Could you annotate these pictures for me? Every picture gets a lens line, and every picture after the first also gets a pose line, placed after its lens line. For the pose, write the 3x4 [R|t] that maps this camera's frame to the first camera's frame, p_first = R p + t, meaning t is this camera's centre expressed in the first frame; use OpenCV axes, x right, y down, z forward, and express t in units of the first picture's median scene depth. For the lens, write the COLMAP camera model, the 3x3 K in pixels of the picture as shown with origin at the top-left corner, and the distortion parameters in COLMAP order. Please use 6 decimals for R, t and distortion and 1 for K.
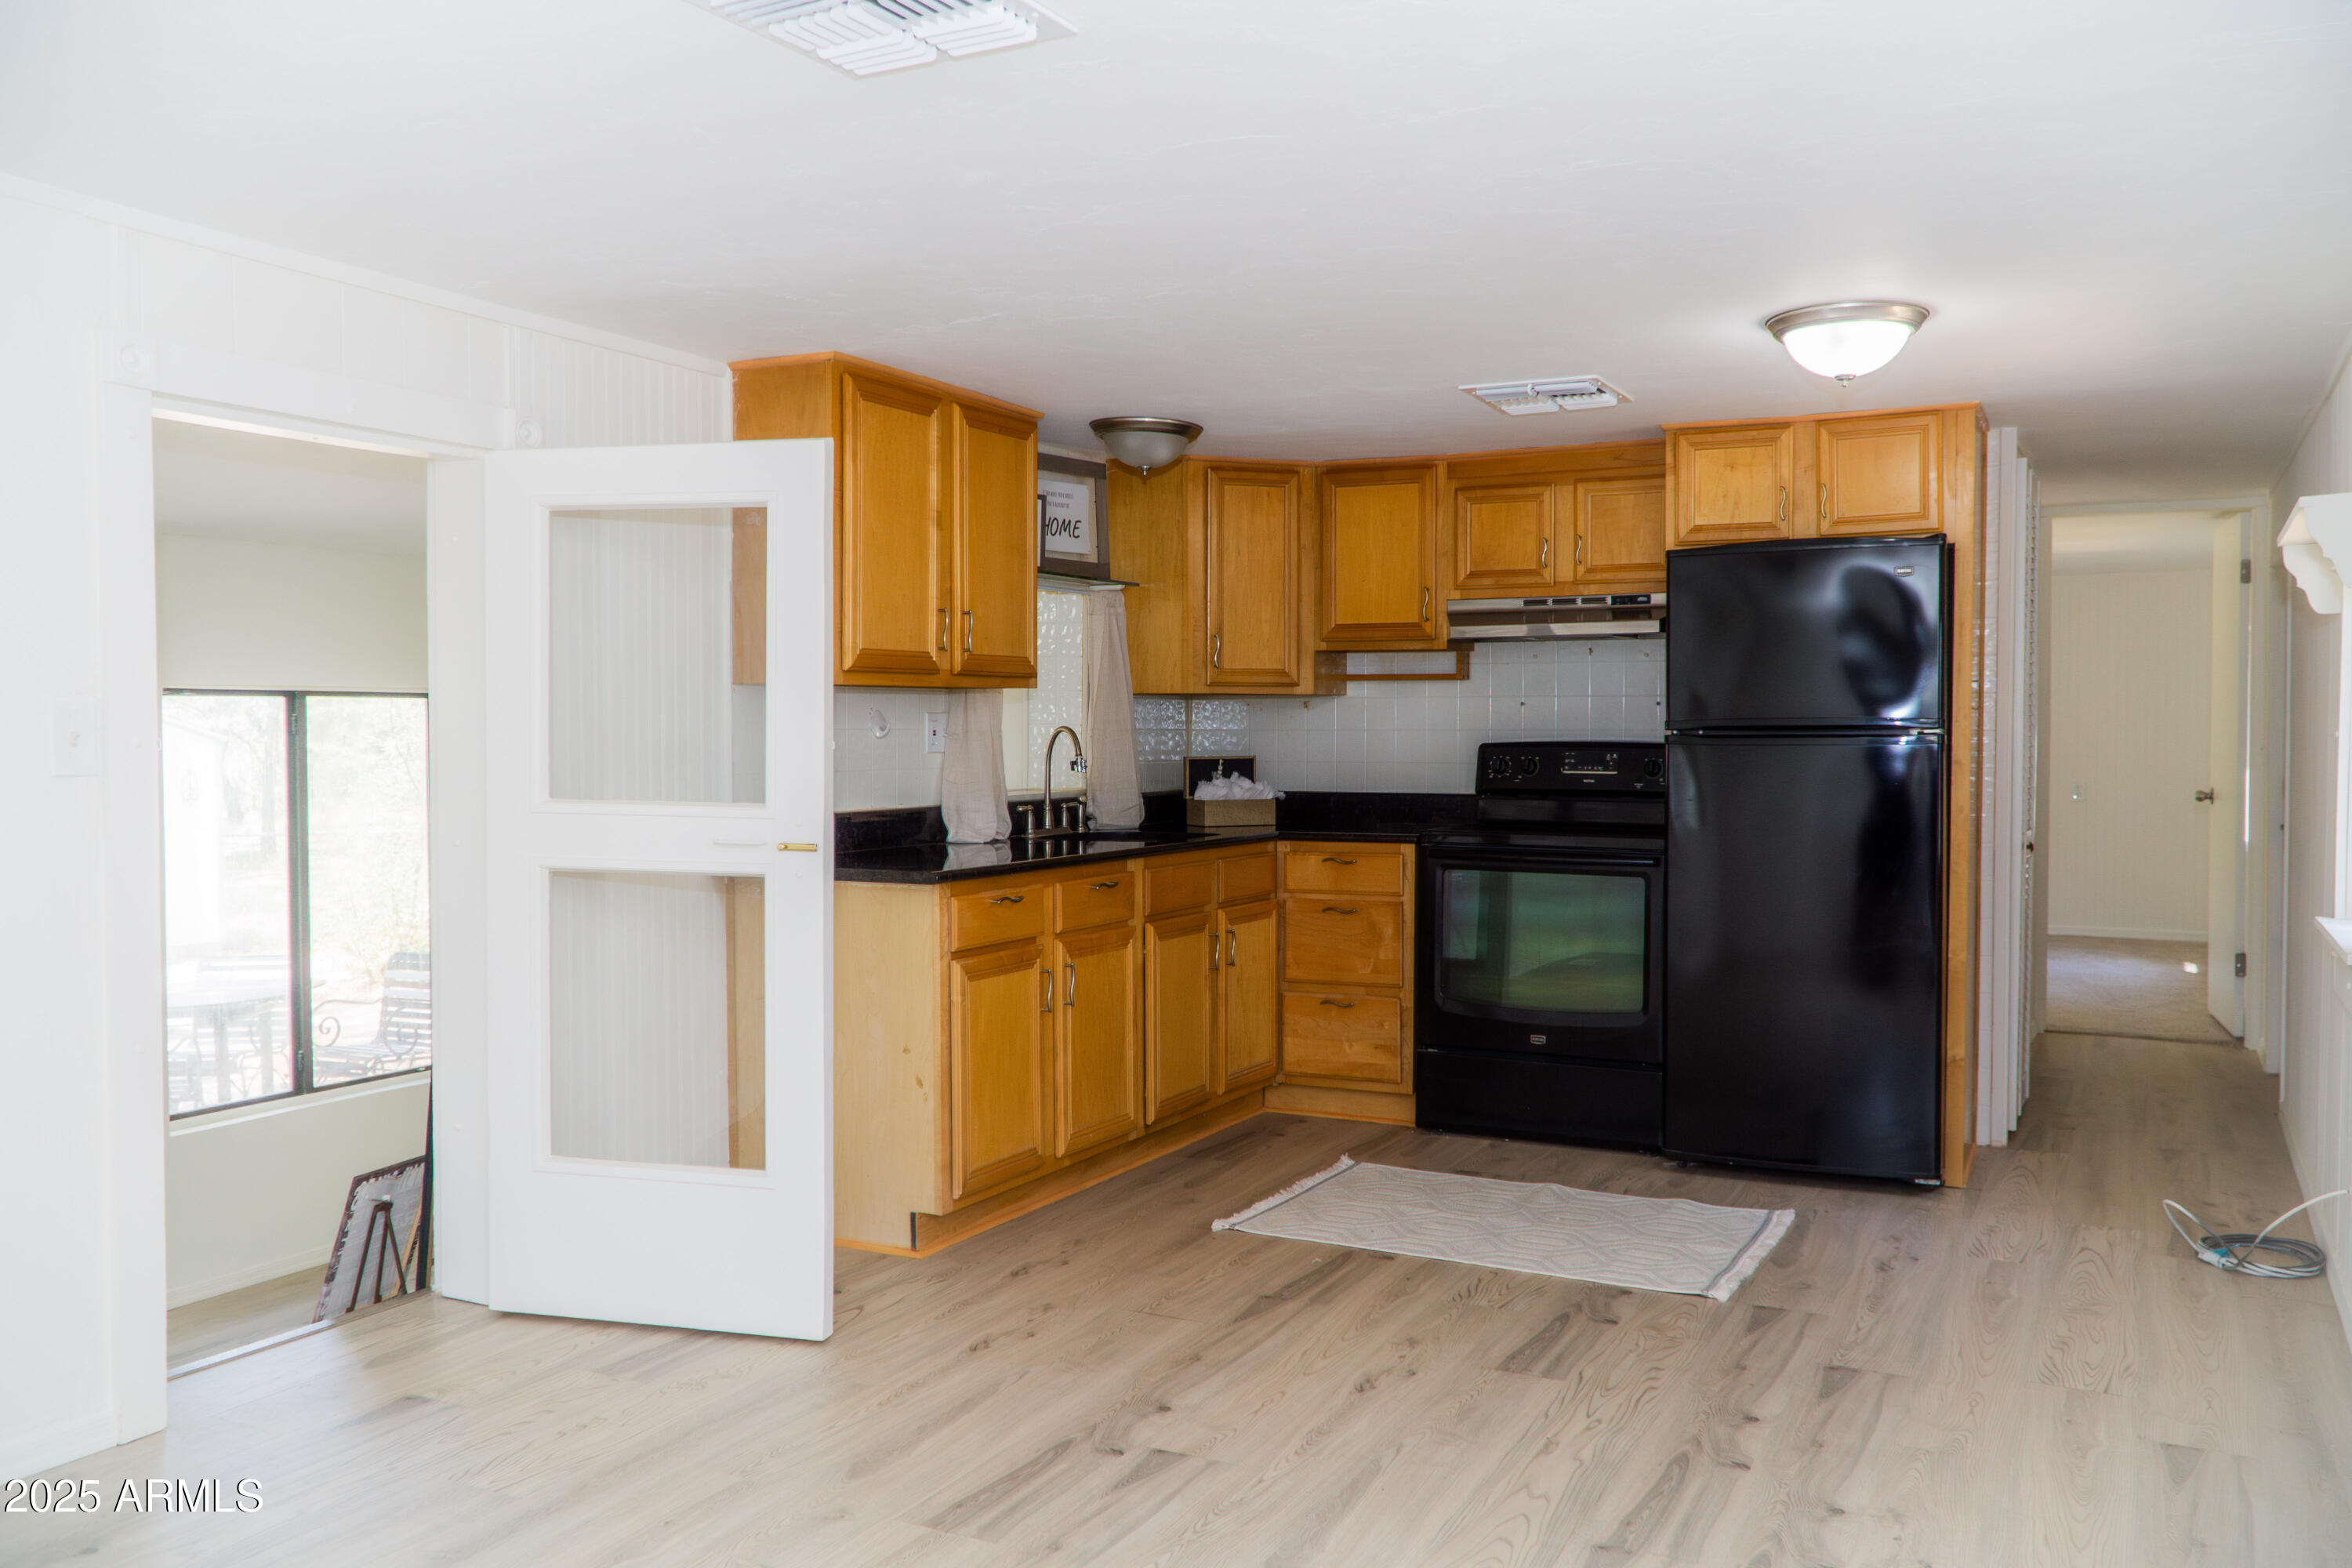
lens RADIAL K [[1855.5, 0, 1181.5], [0, 1855.5, 783.5], [0, 0, 1]] dist [-0.005876, 0.001155]
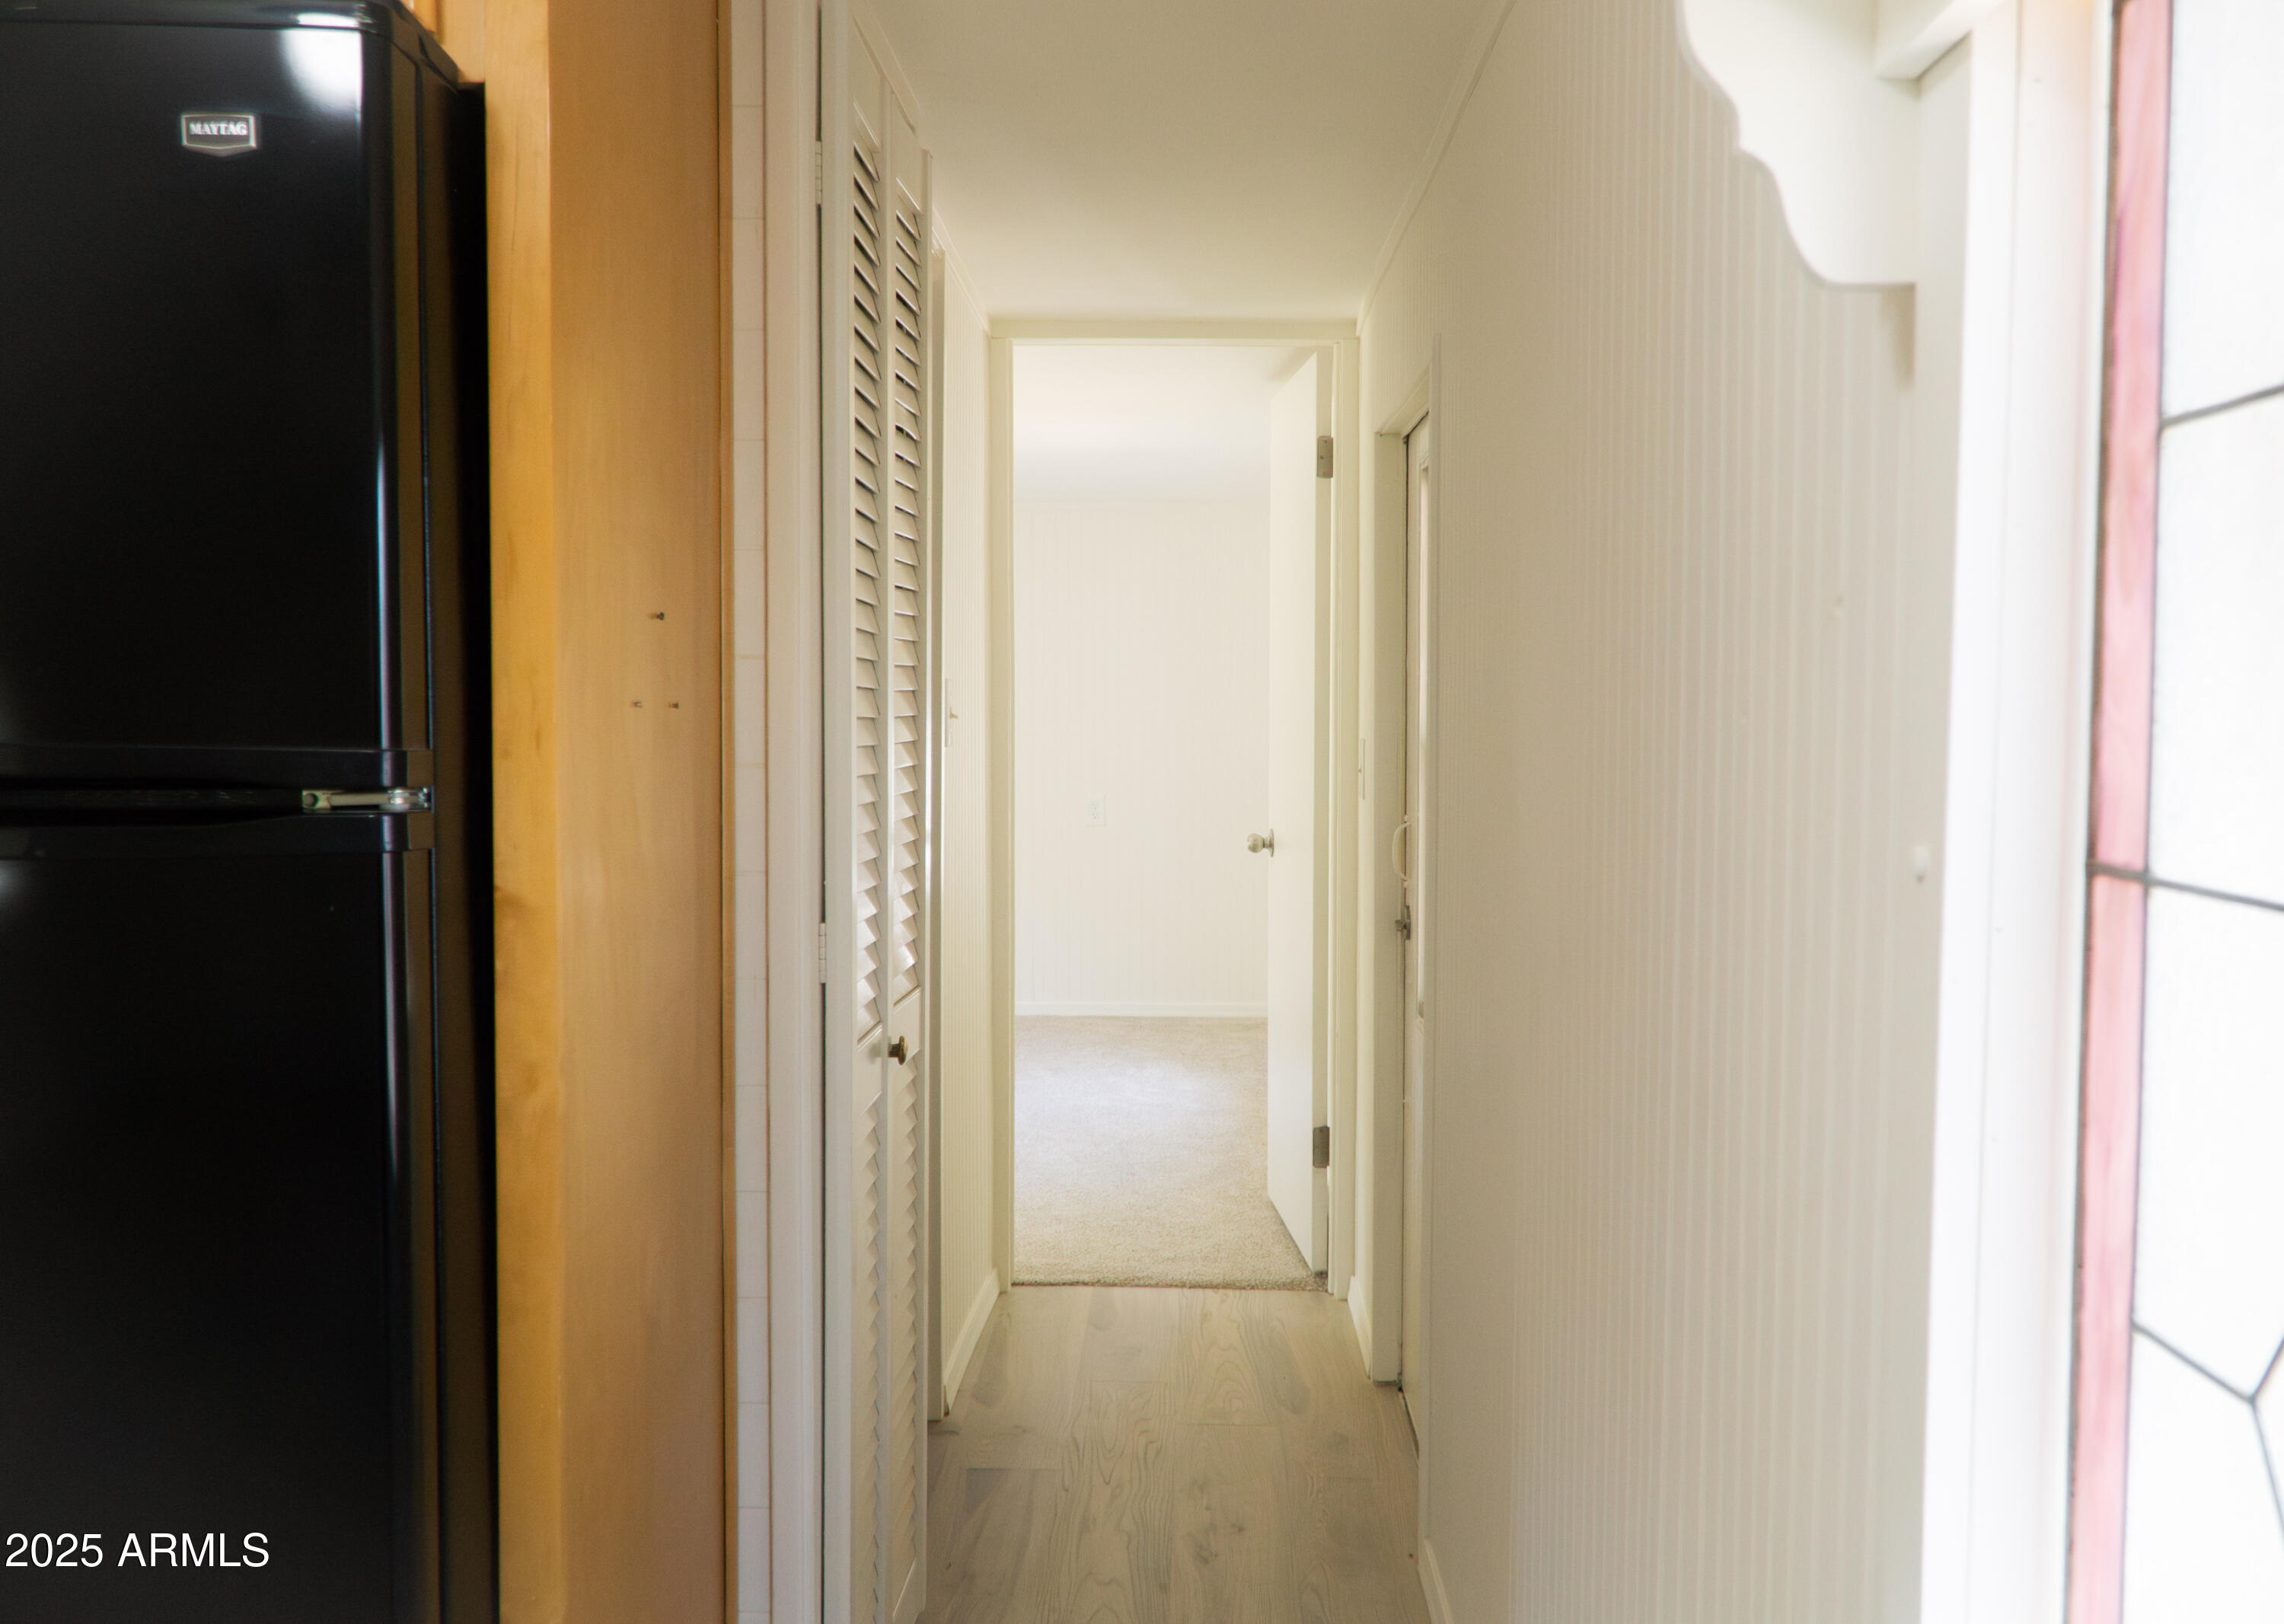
lens RADIAL K [[1880.3, 0, 1141.6], [0, 1880.3, 809.9], [0, 0, 1]] dist [-0.000100, -0.000182]
pose [[0.899361, -0.018014, 0.436835, 0.365327], [0.007287, 0.999630, 0.026220, -0.030191], [-0.437145, -0.020398, 0.899160, 0.682110]]
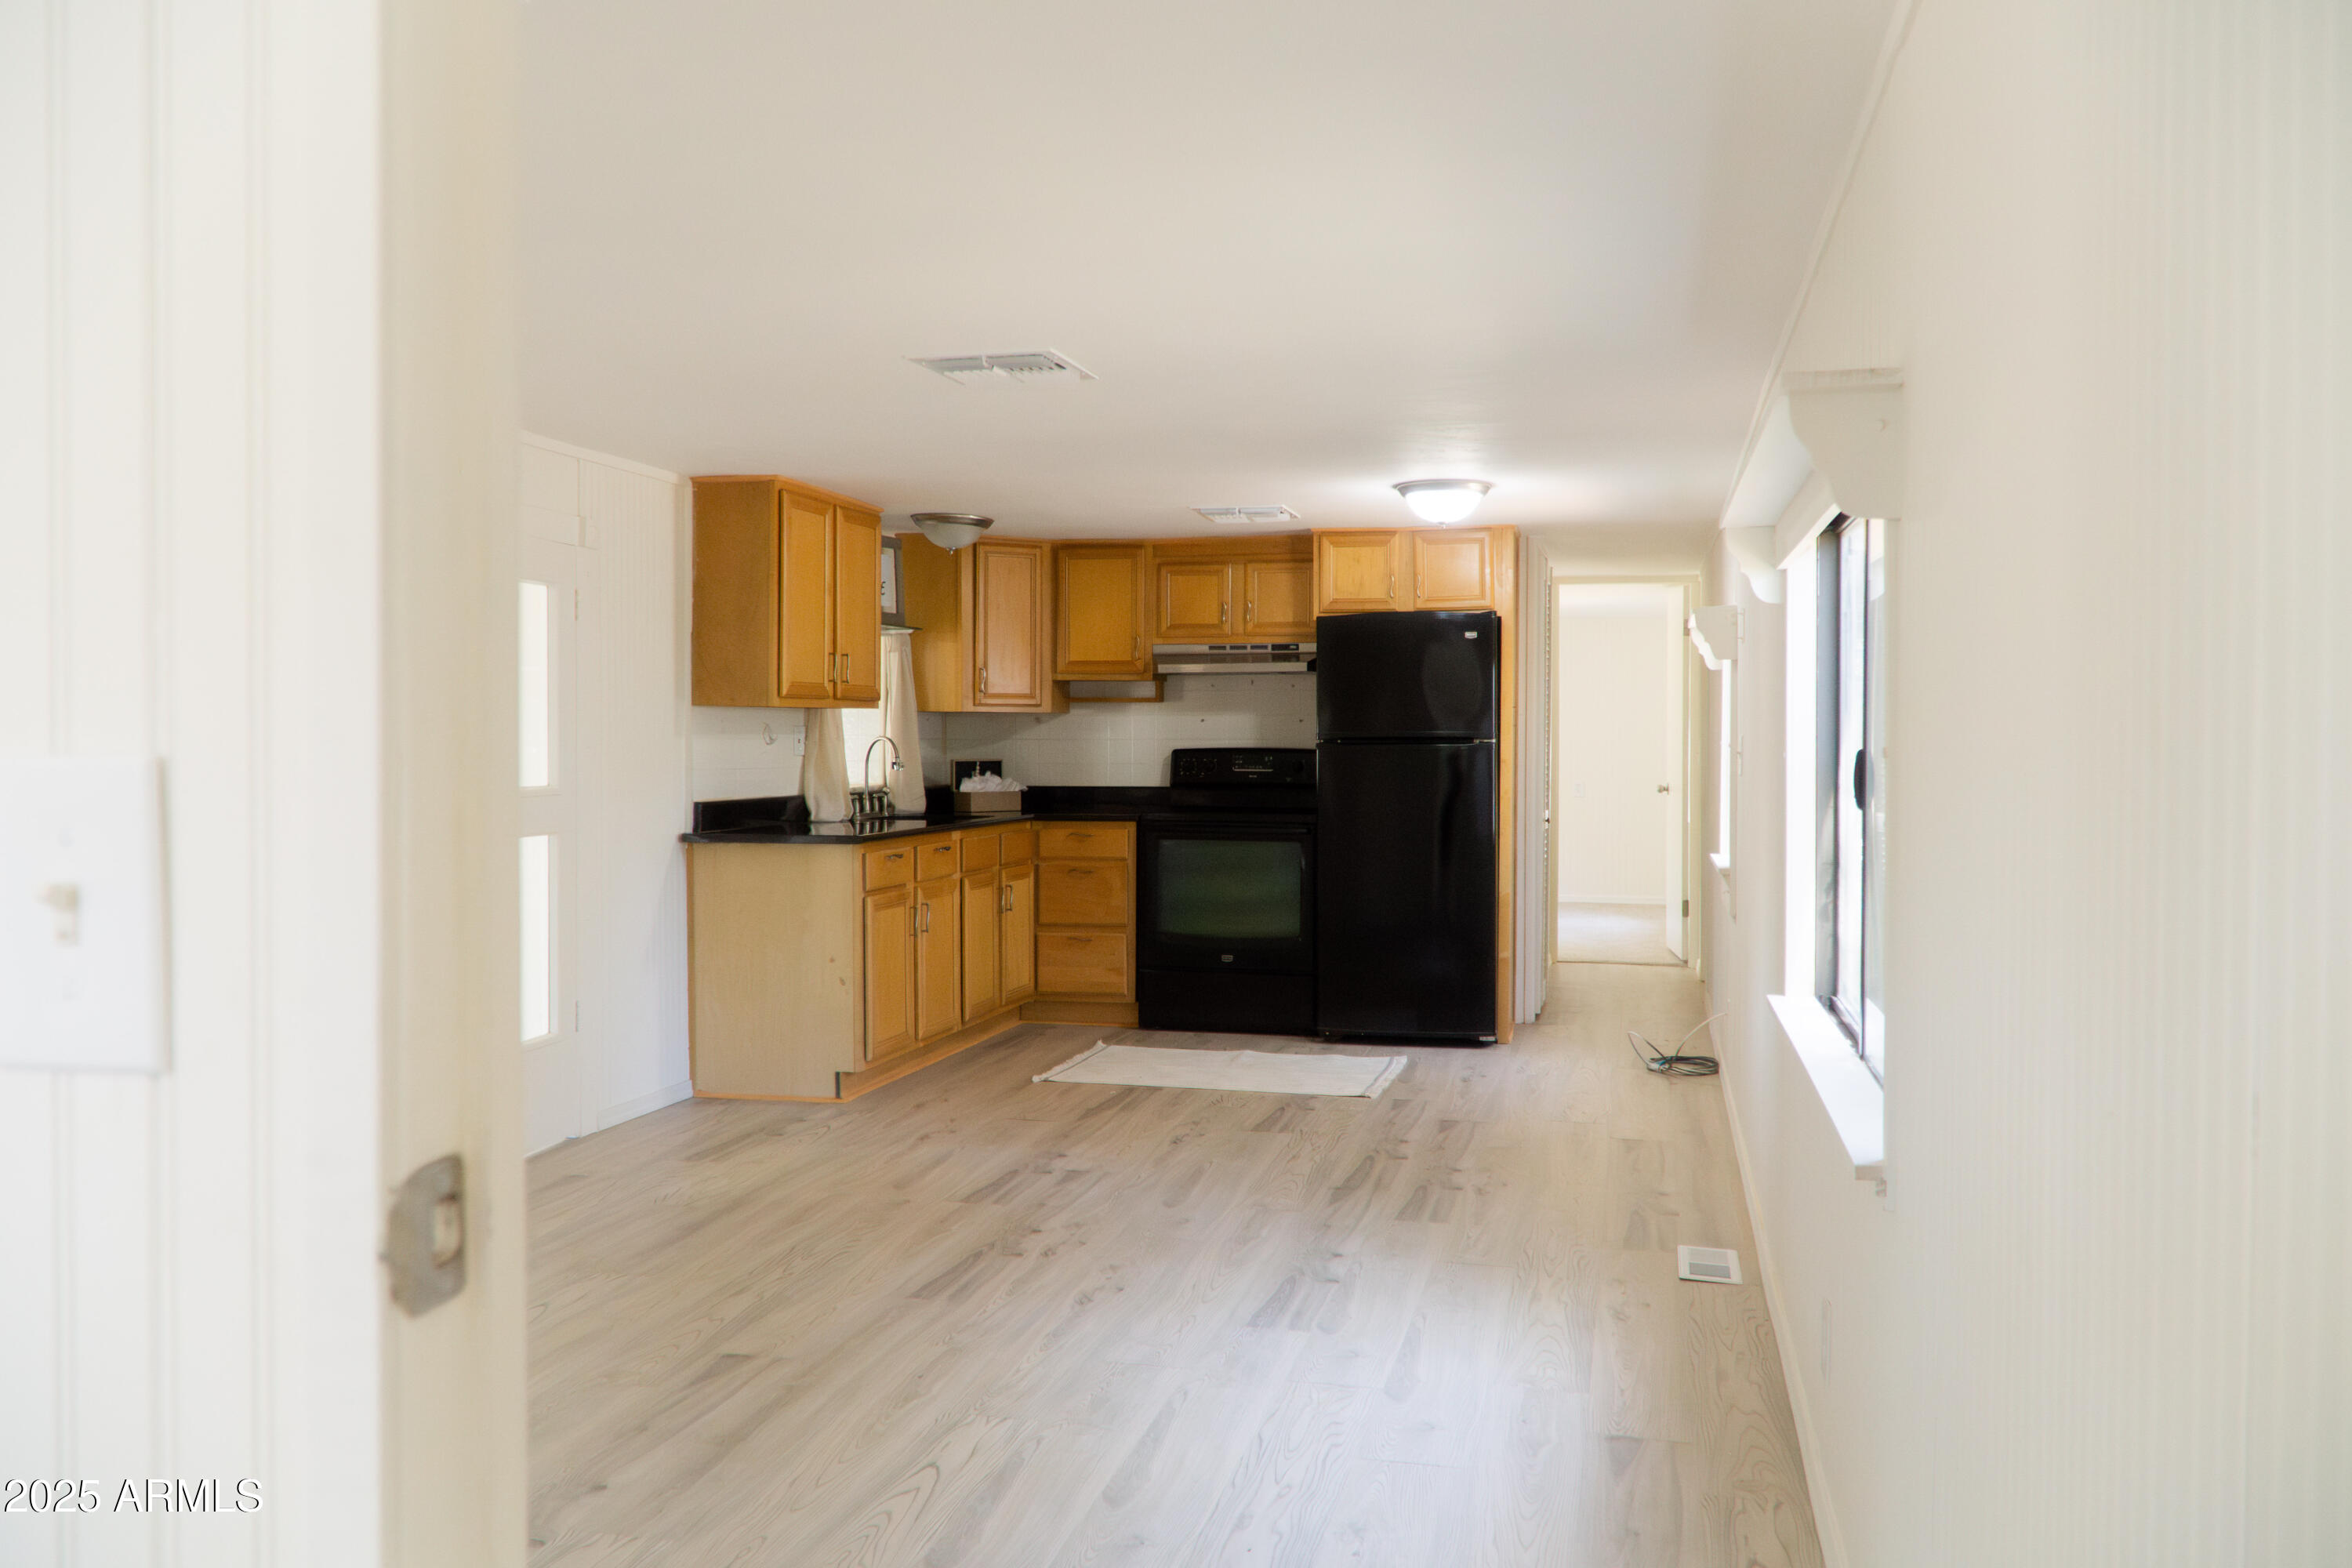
lens RADIAL K [[1855.5, 0, 1181.5], [0, 1855.5, 783.5], [0, 0, 1]] dist [-0.005876, 0.001155]
pose [[0.971413, -0.002637, 0.237383, -0.178205], [0.003725, 0.999985, -0.004135, 0.010445], [-0.237368, 0.004901, 0.971407, -0.370169]]
